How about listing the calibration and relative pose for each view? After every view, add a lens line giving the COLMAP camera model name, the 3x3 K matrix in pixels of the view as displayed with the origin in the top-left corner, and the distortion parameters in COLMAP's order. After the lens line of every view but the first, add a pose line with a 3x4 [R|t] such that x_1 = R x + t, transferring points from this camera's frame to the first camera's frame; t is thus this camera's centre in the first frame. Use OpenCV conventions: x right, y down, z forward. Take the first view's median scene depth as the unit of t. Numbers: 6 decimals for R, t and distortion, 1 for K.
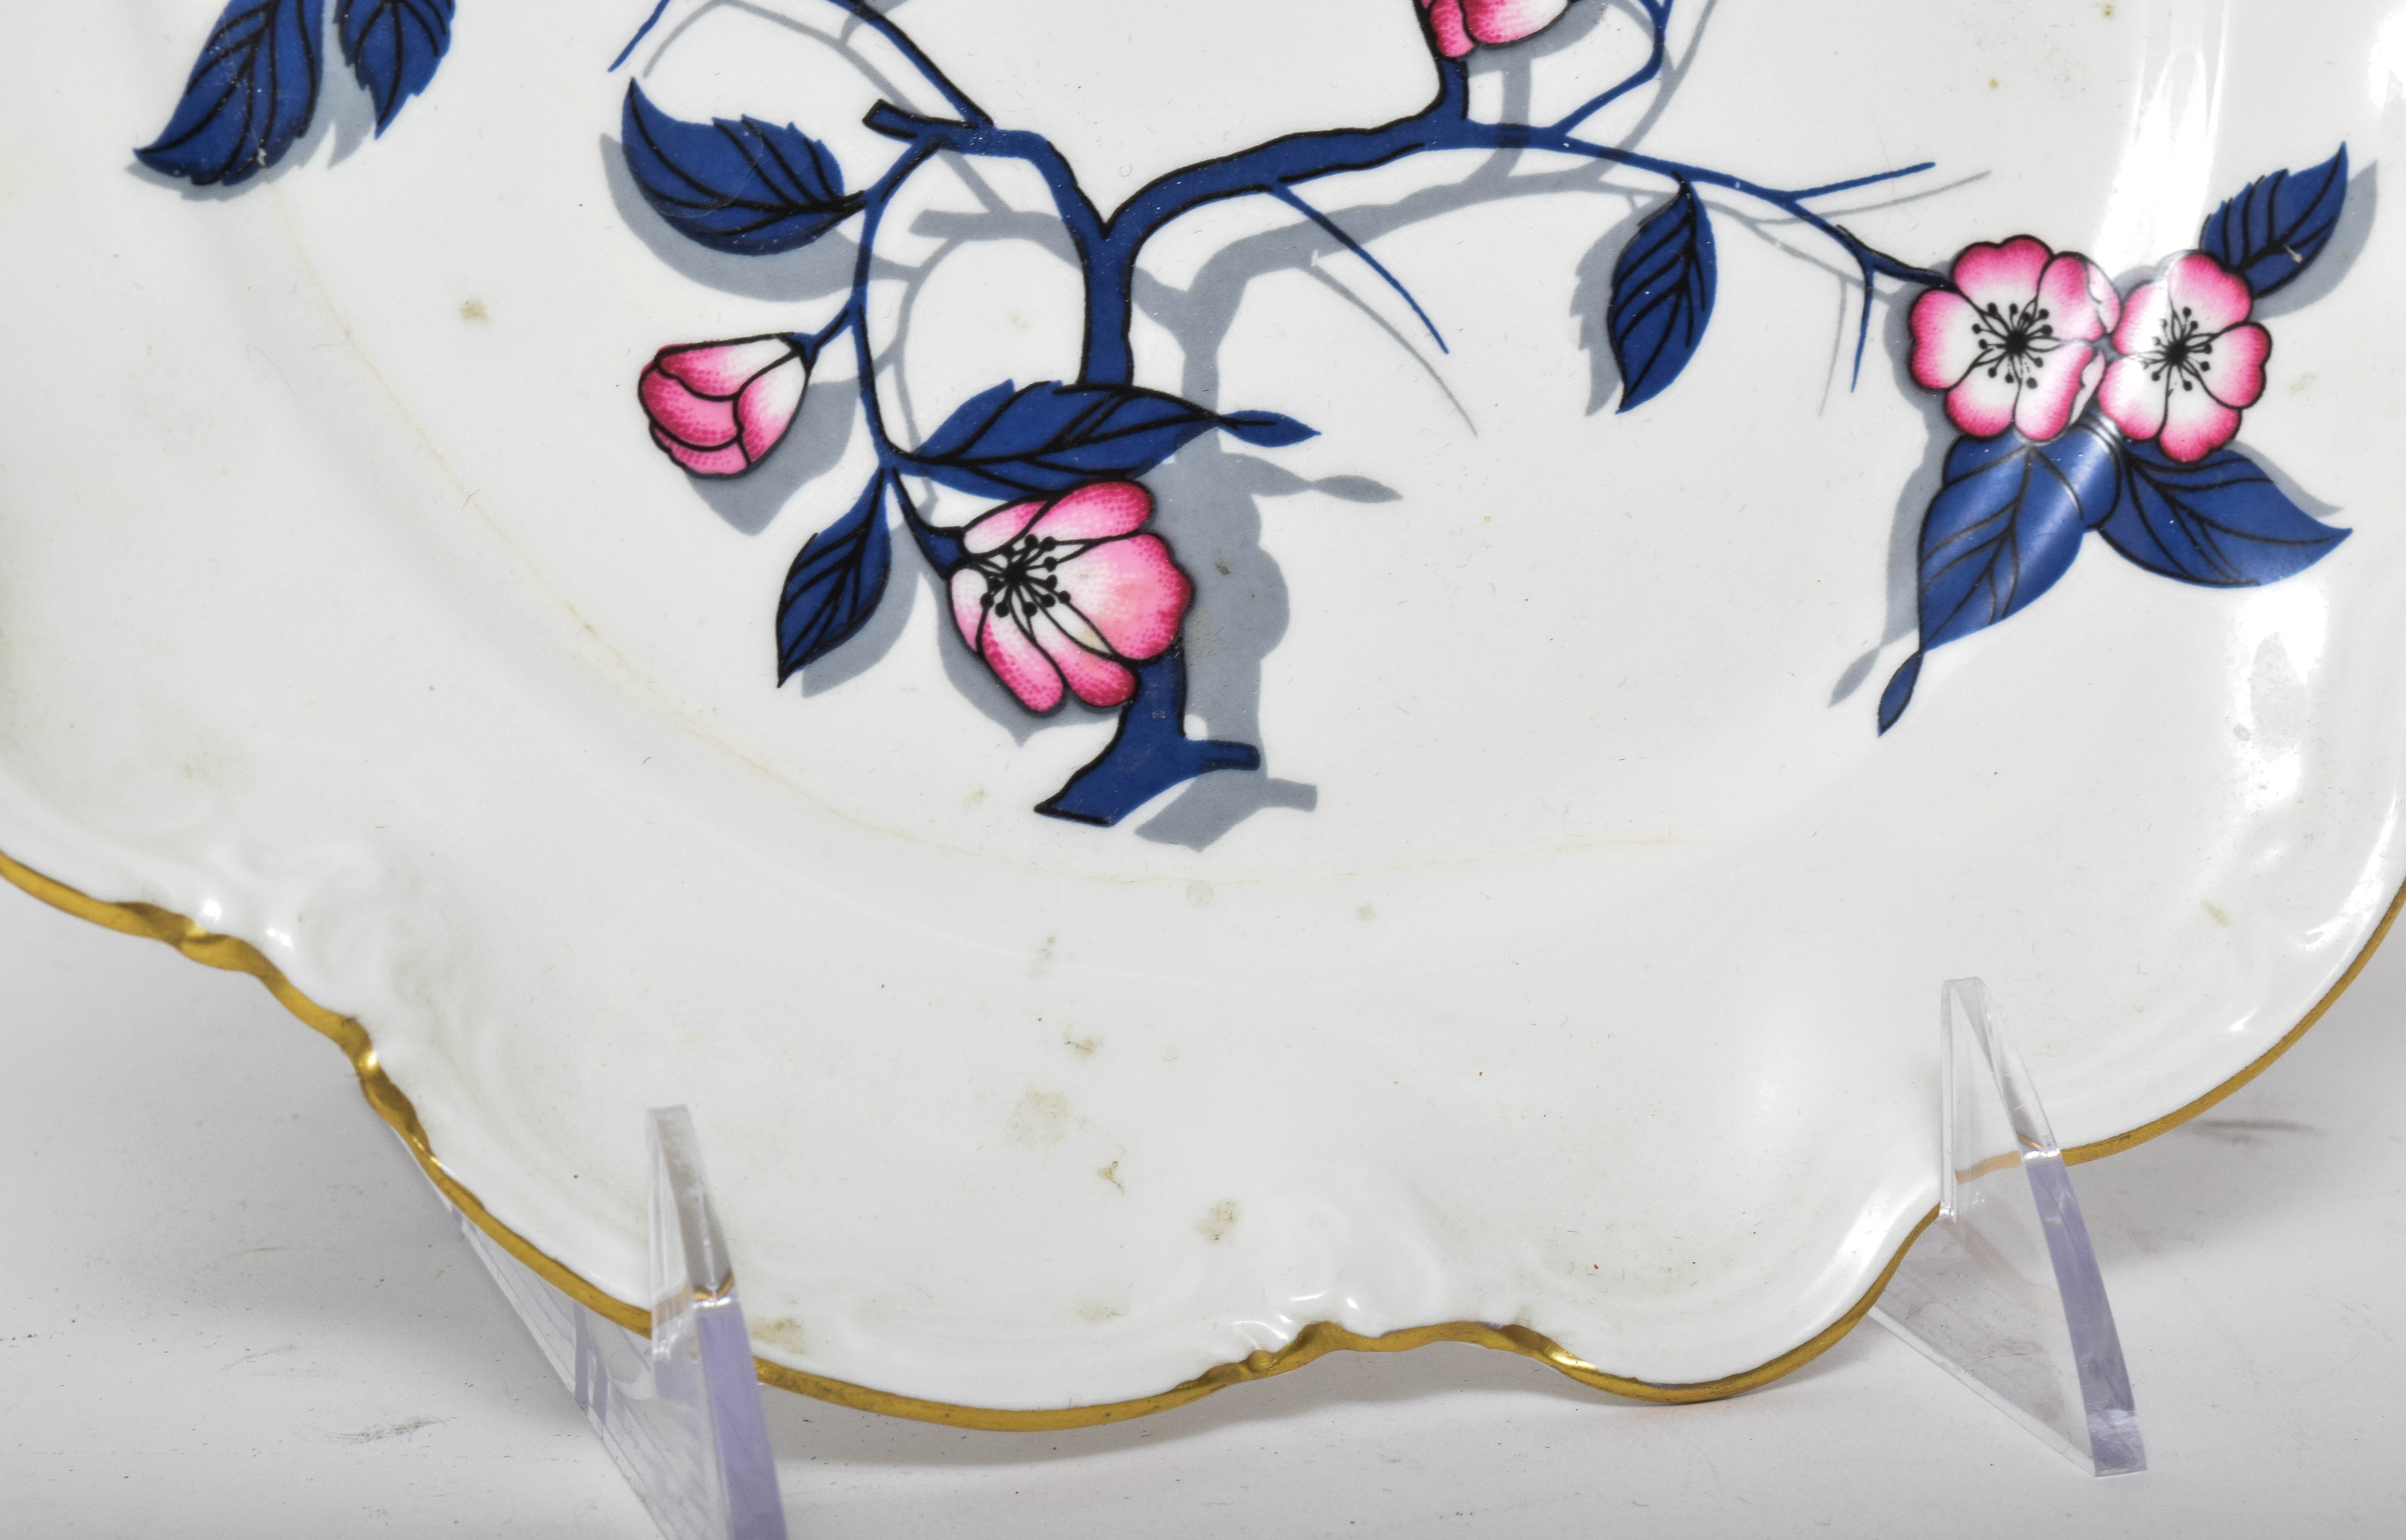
lens RADIAL K [[5895.7, 0, 1187.7], [0, 5895.7, 762.4], [0, 0, 1]] dist [-0.028975, 0.000000]
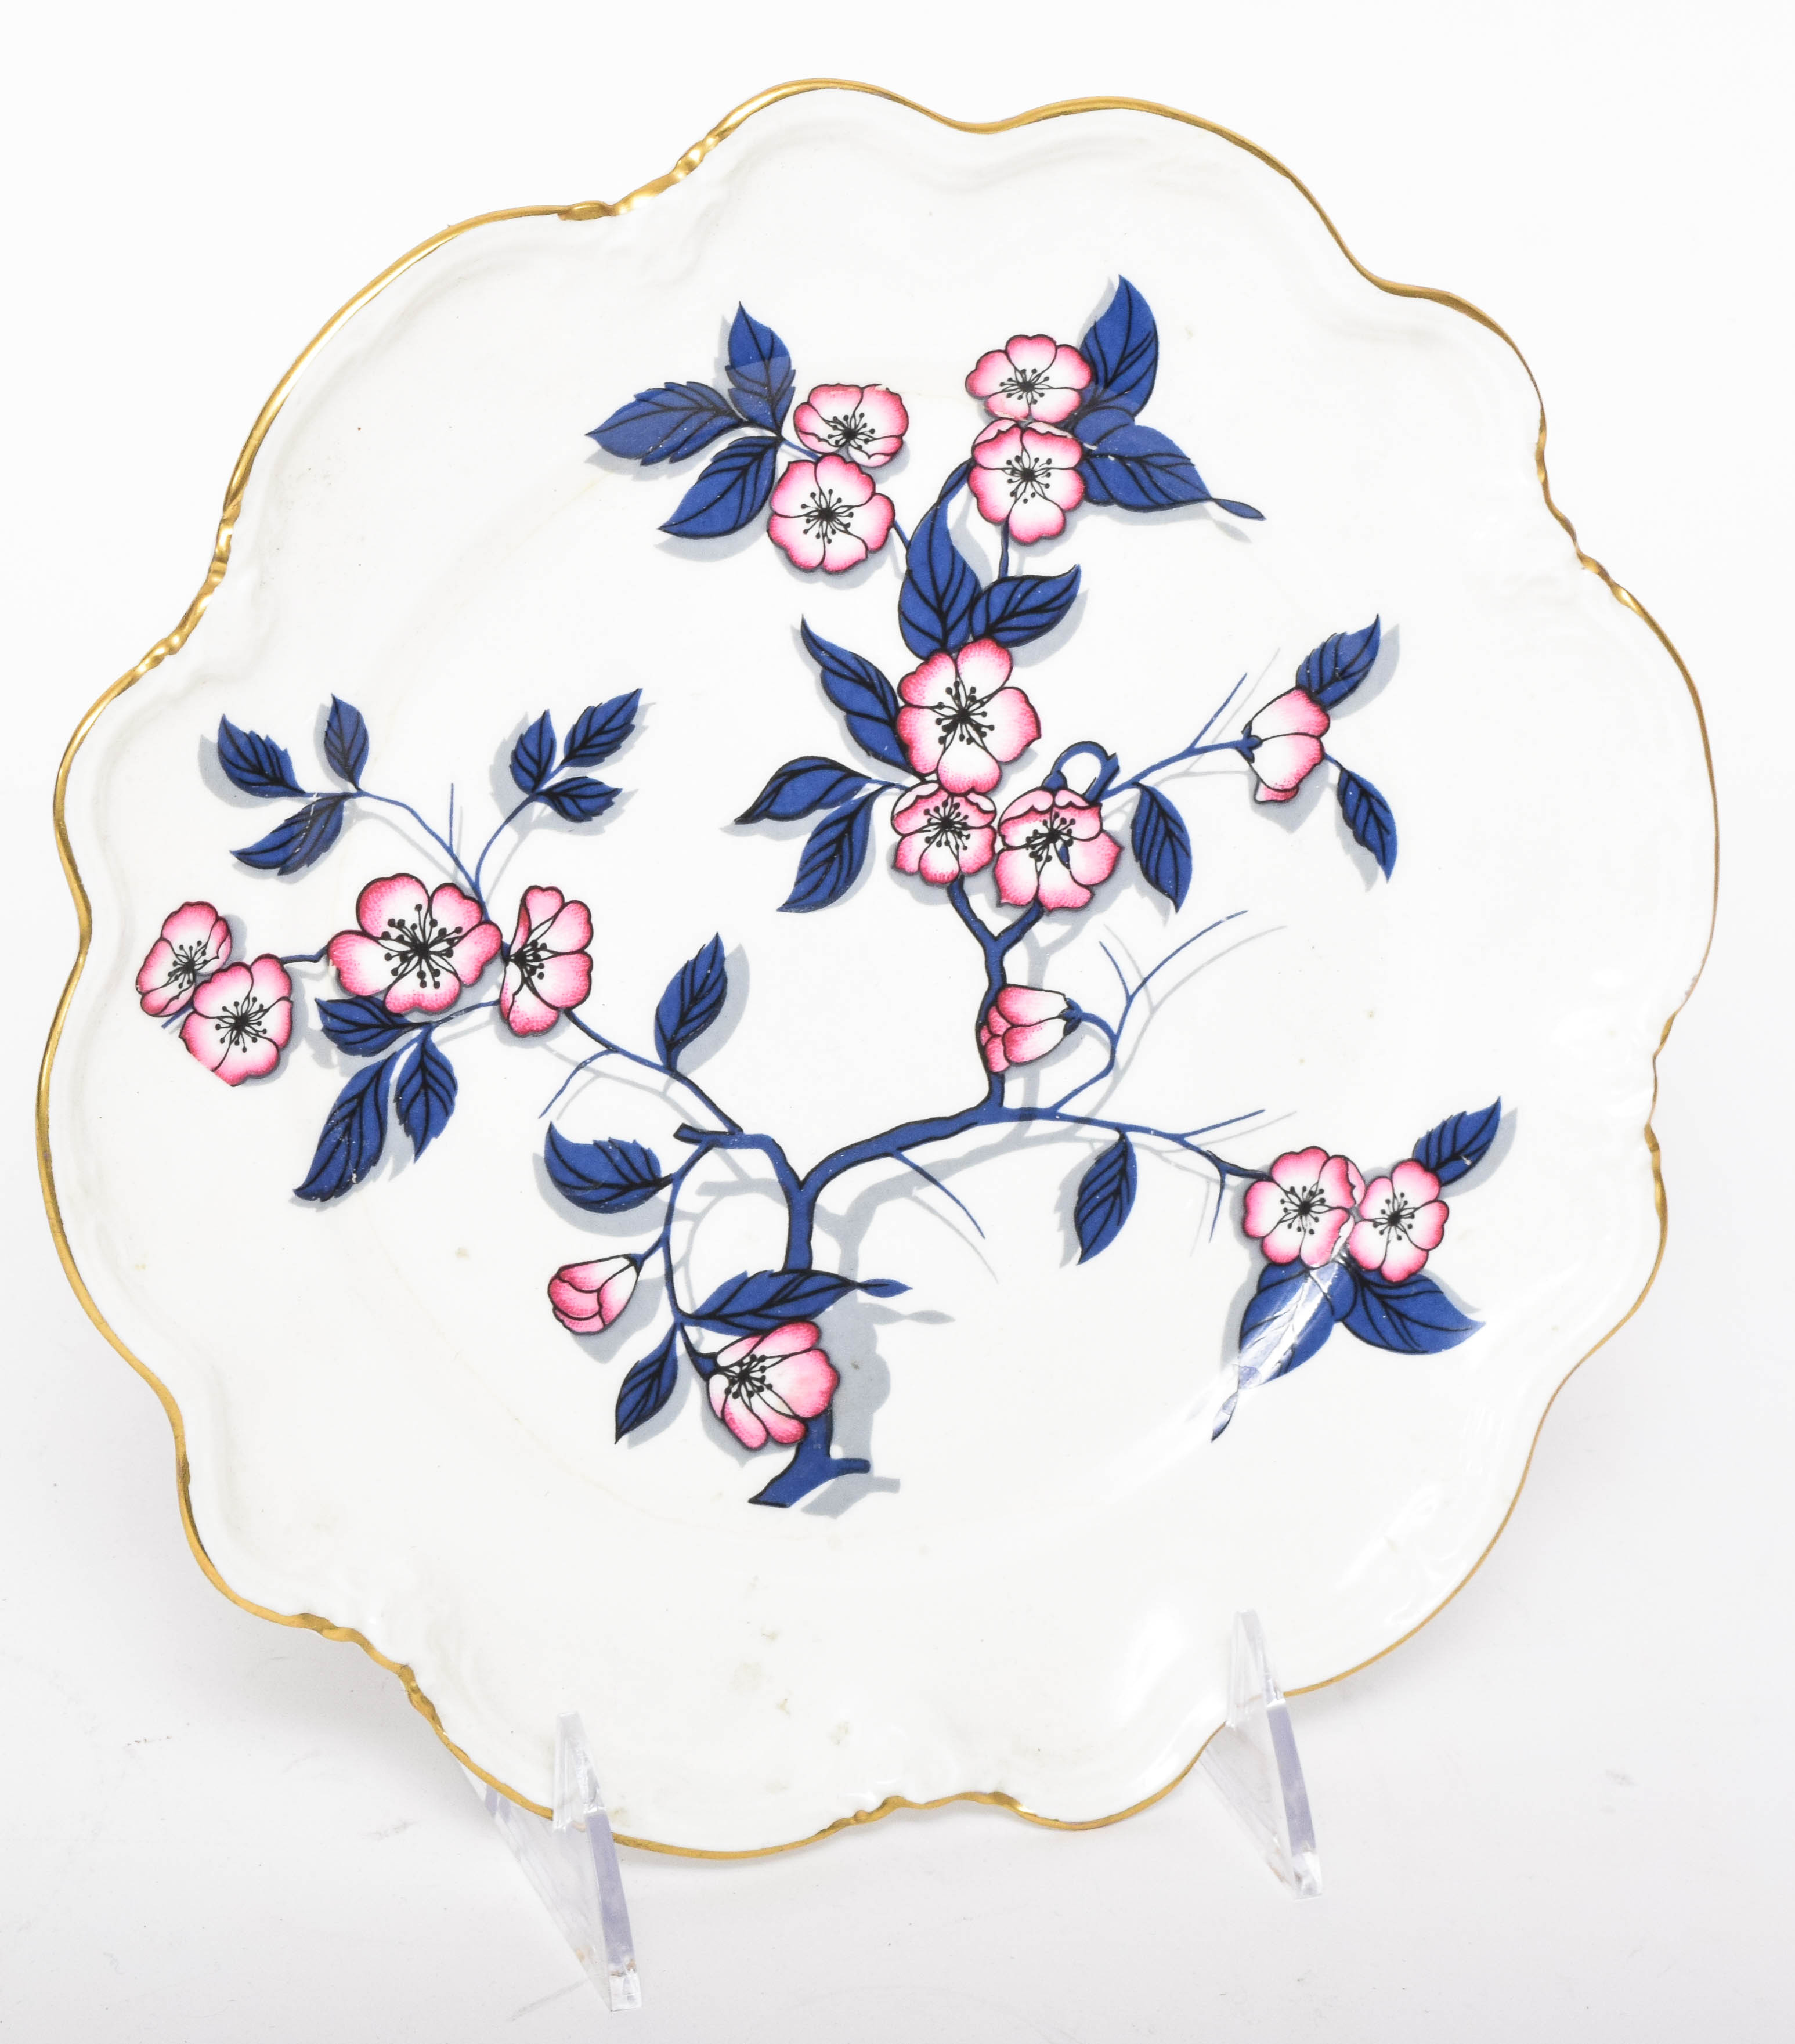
lens RADIAL K [[8309.6, 0, 897.5], [0, 8309.6, 1028.9], [0, 0, 1]] dist [0.041775, 0.000000]
pose [[0.996347, 0.037145, 0.076898, -0.182976], [-0.054393, 0.970205, 0.236100, -0.743156], [-0.065837, -0.239420, 0.968681, -1.460539]]
